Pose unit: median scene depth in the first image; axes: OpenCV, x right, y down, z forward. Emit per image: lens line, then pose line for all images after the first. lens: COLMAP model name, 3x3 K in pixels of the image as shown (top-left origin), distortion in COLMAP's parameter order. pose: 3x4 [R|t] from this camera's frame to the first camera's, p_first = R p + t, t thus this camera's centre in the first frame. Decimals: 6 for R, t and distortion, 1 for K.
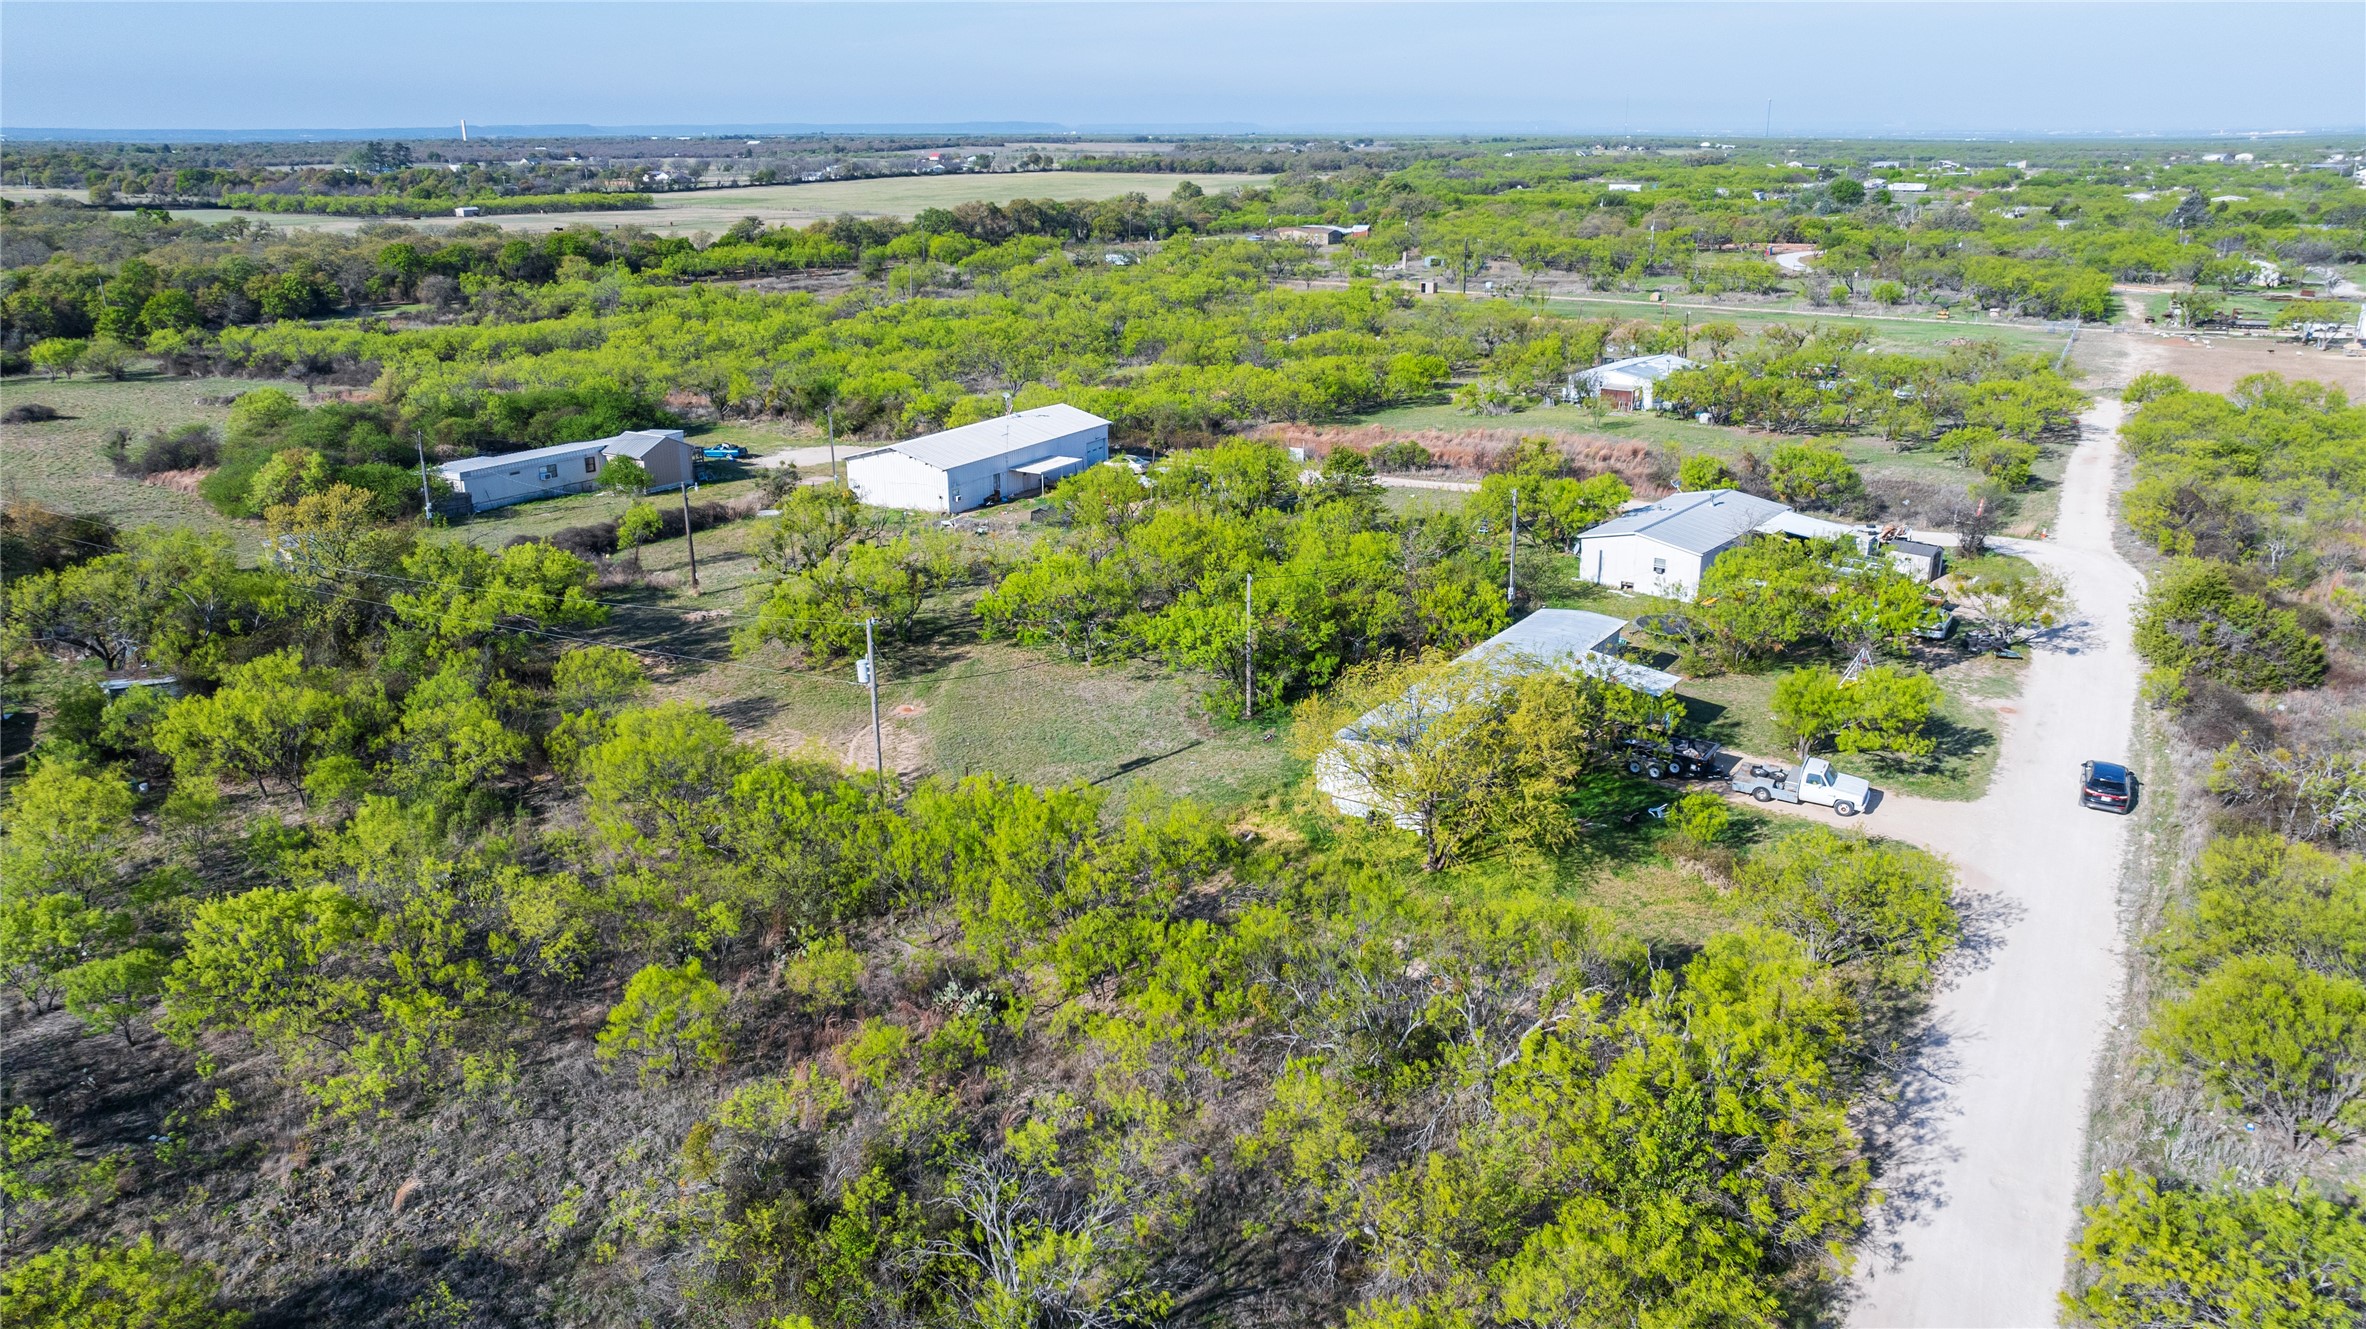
lens RADIAL K [[1711.9, 0, 1183.0], [0, 1711.9, 664.5], [0, 0, 1]] dist [-0.047443, 0.088600]
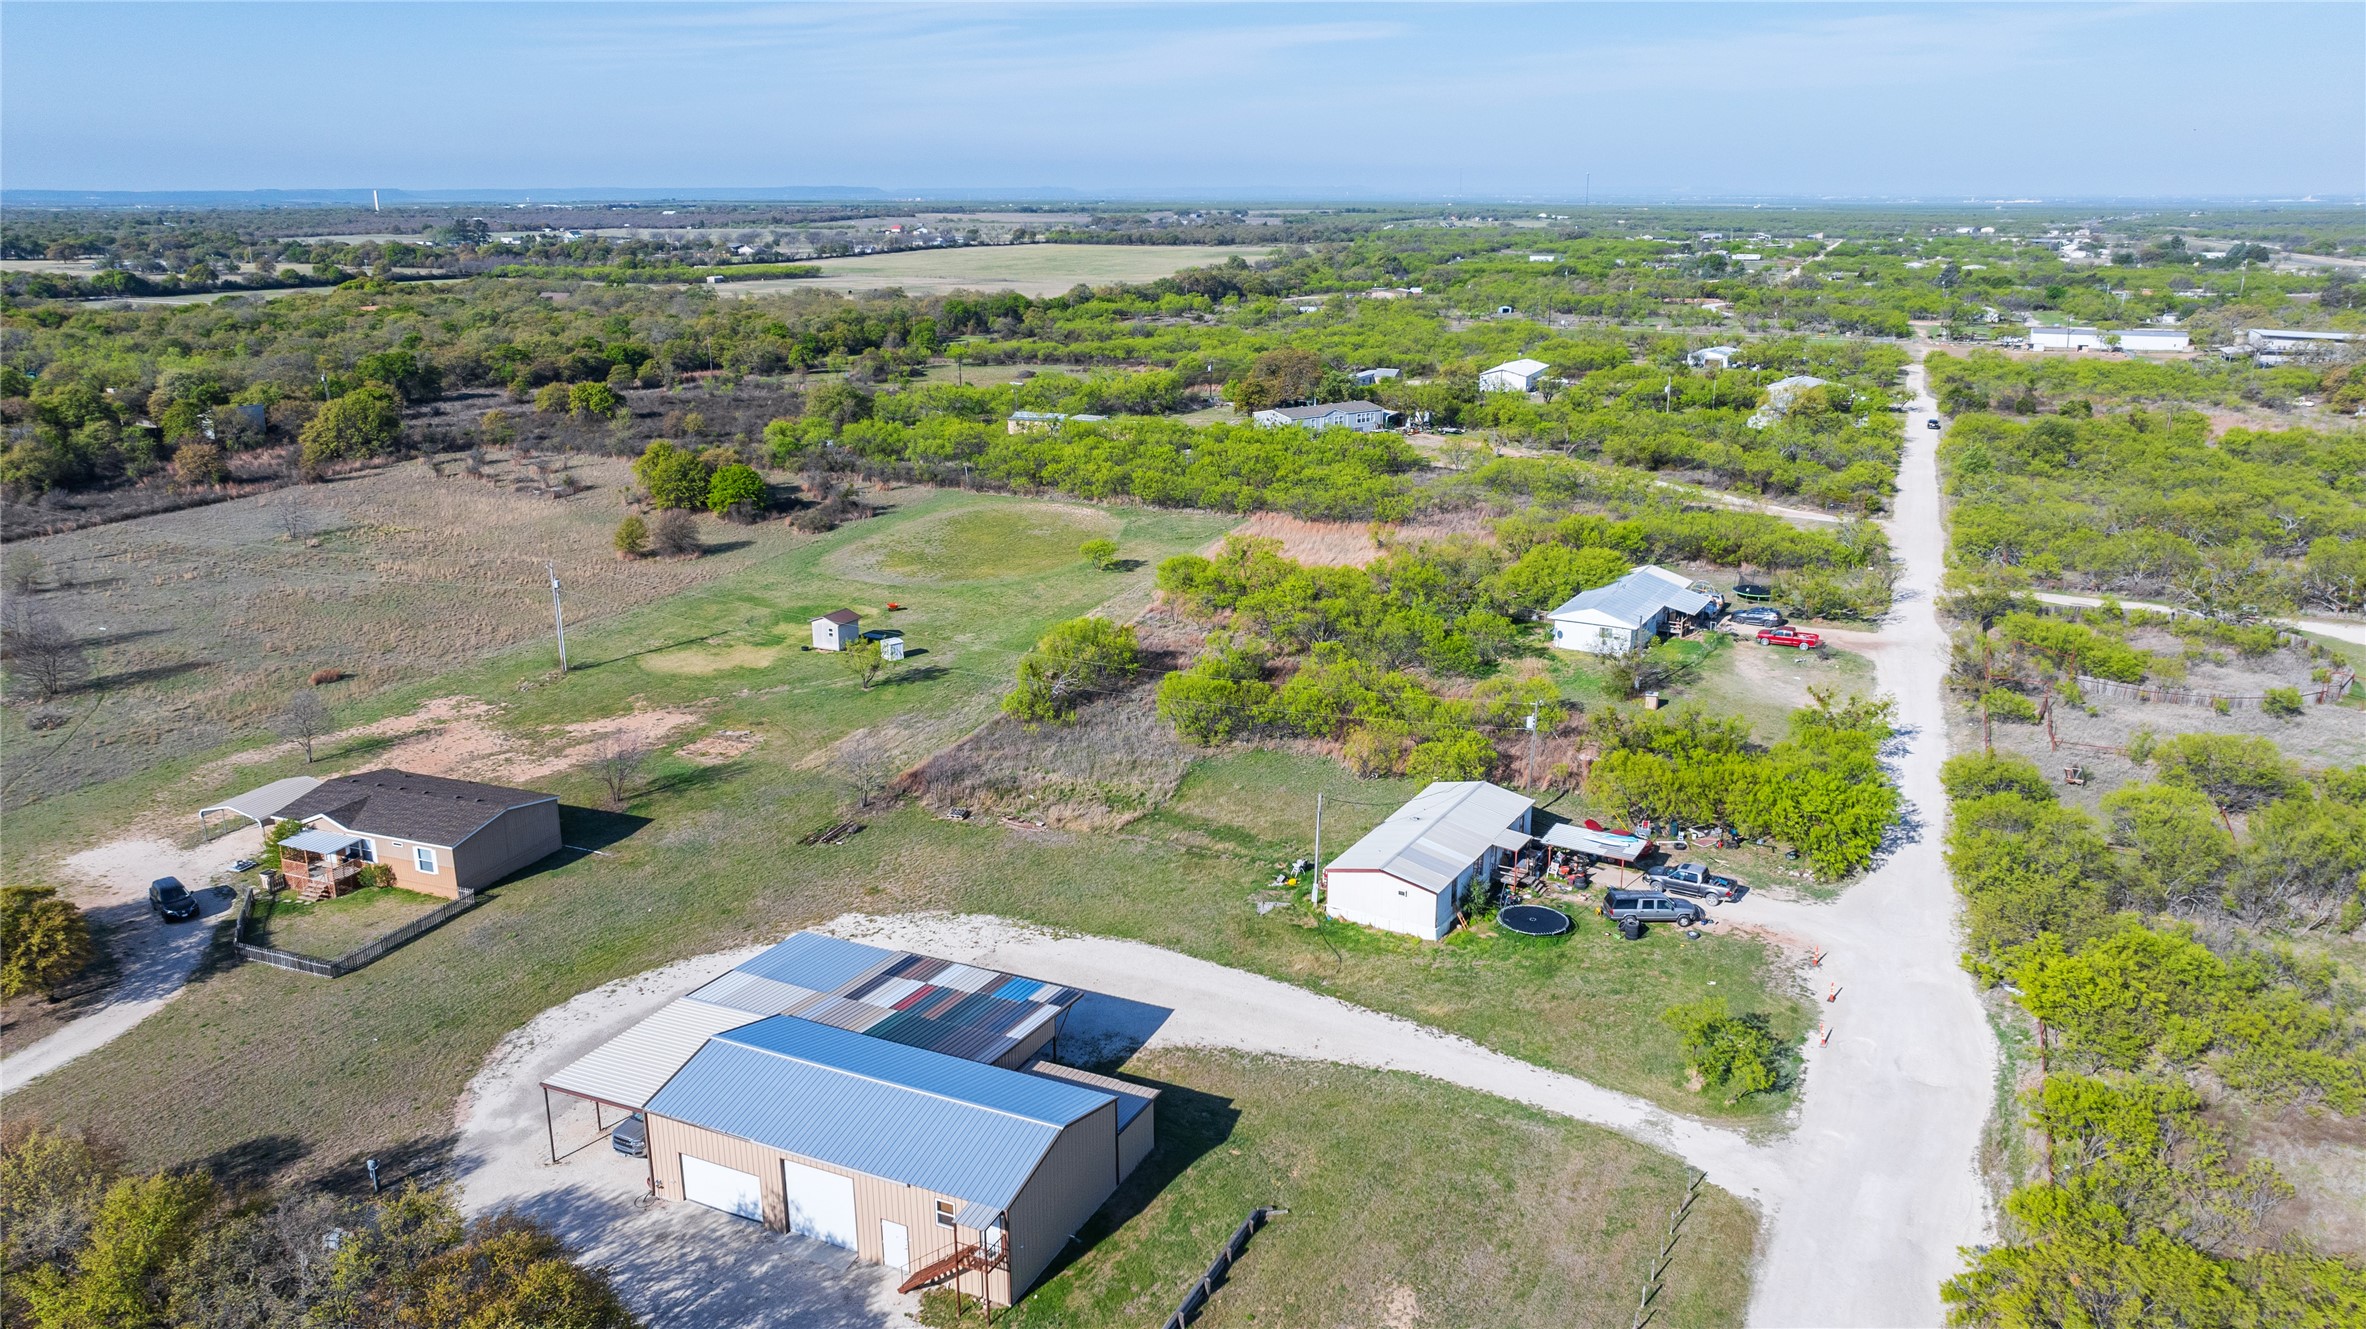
lens RADIAL K [[1680.3, 0, 1183.0], [0, 1680.3, 664.5], [0, 0, 1]] dist [0.000494, -0.000747]
pose [[0.994945, -0.025285, 0.097189, -0.232905], [0.028289, 0.999160, -0.029654, 0.100660], [-0.096358, 0.032253, 0.994824, -0.397657]]
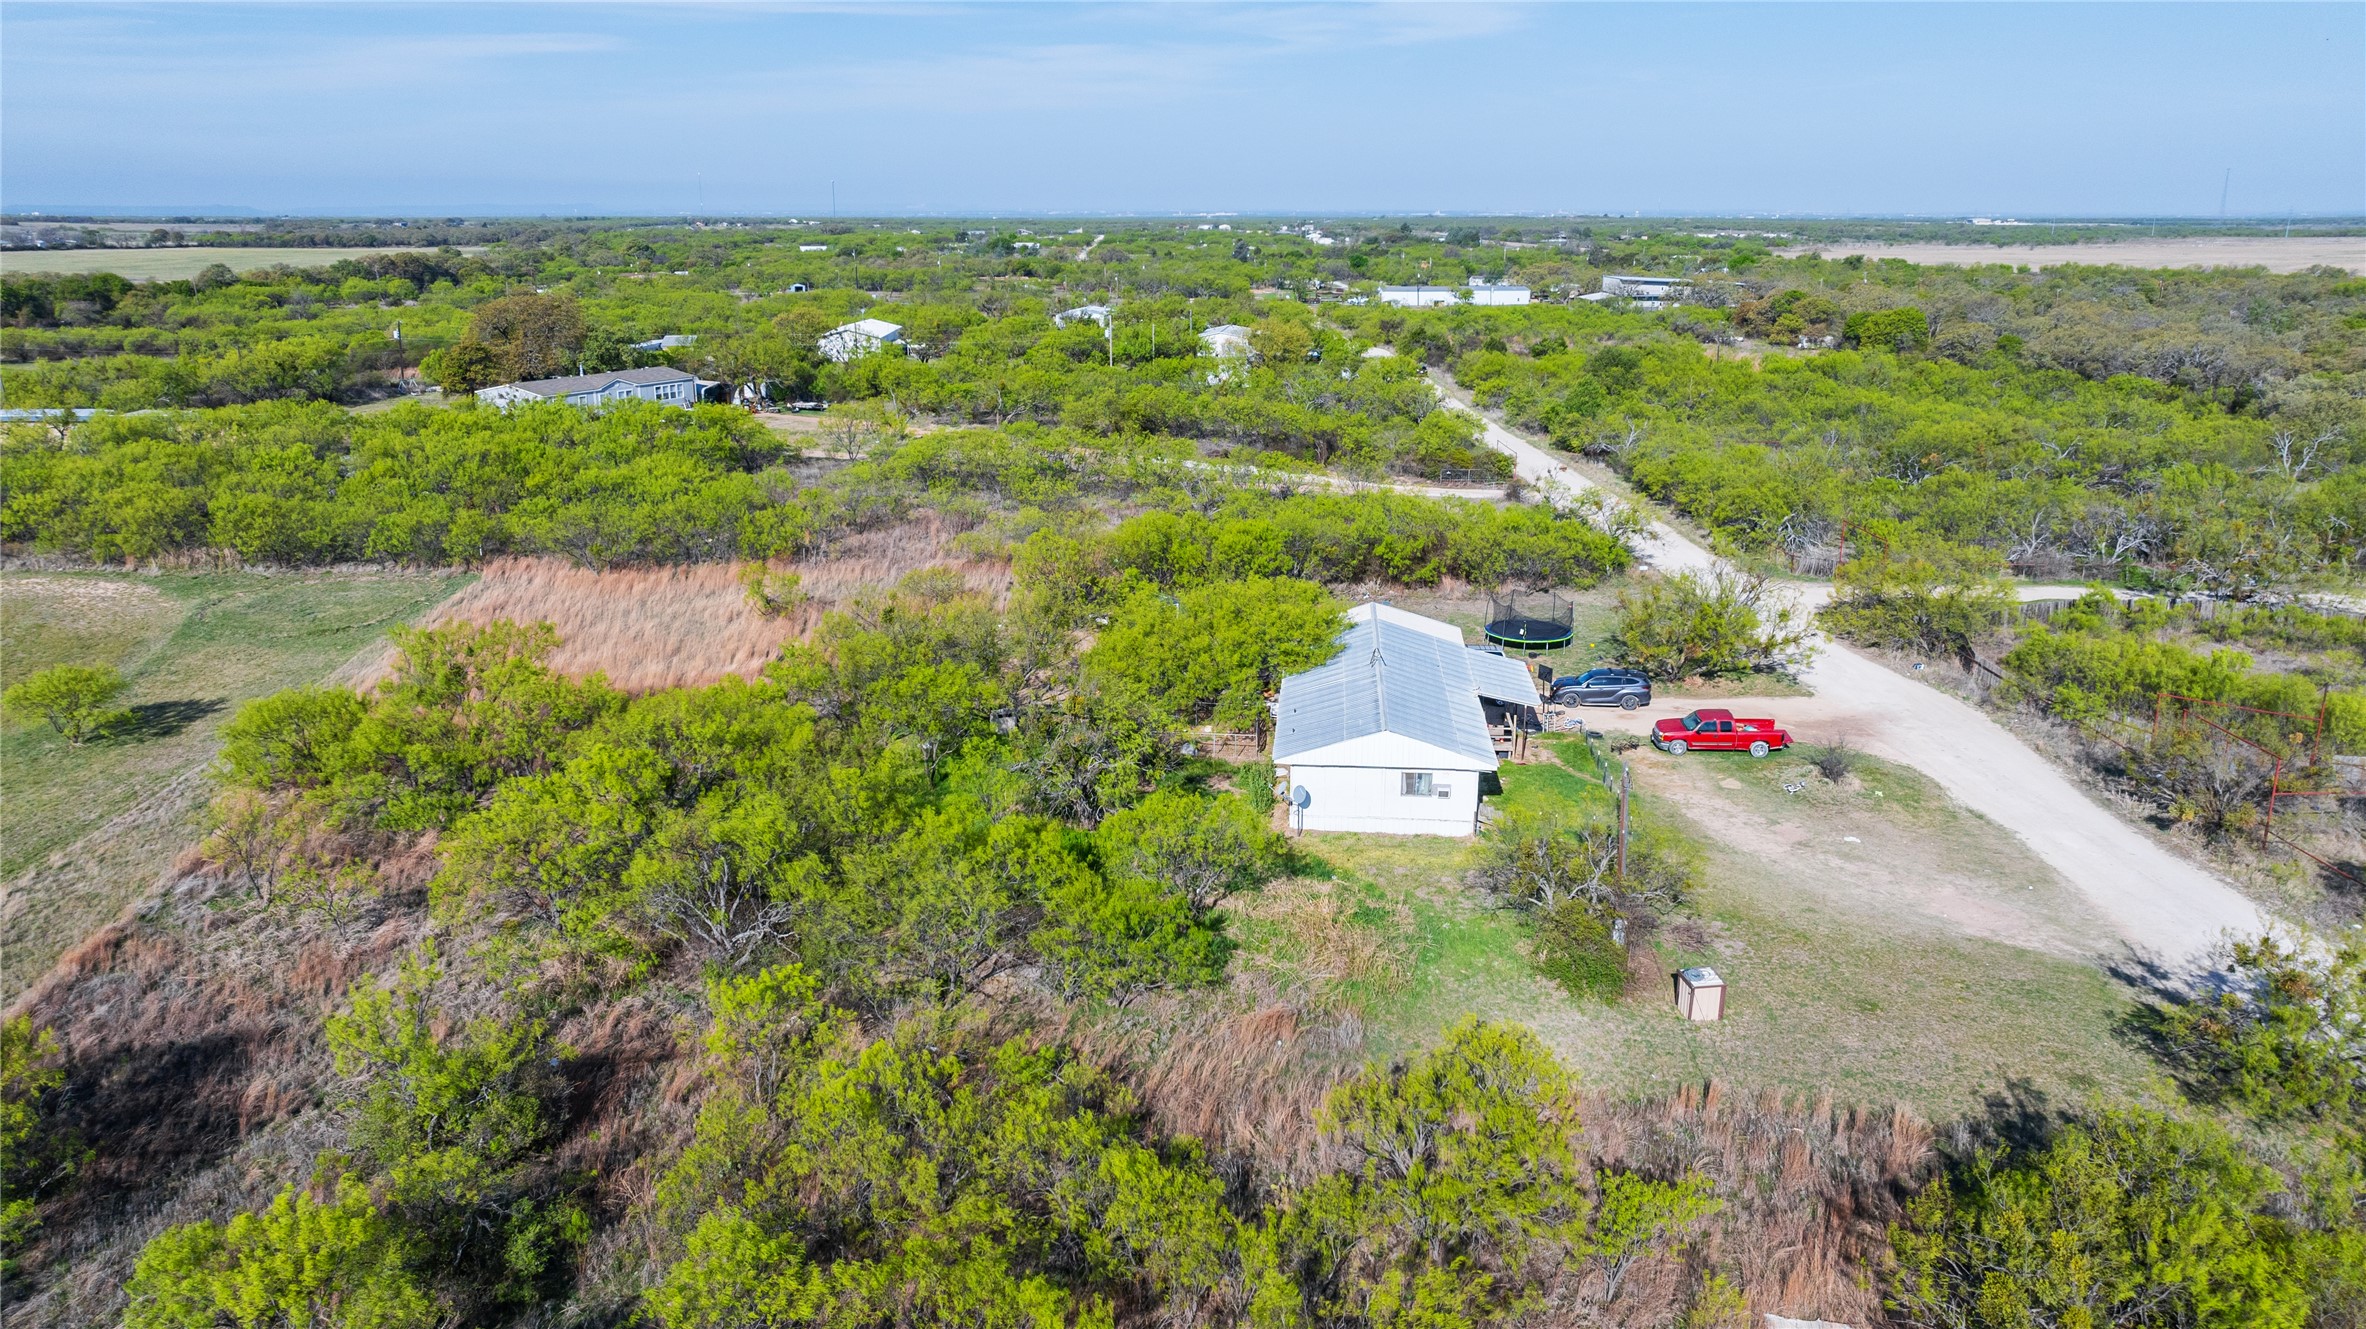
lens RADIAL K [[1685.8, 0, 1183.0], [0, 1685.8, 664.5], [0, 0, 1]] dist [-0.035340, 0.036897]
pose [[0.862451, -0.131129, 0.488859, -0.201045], [0.151243, 0.988495, -0.001676, 0.075736], [-0.483015, 0.075382, 0.872361, -0.196068]]
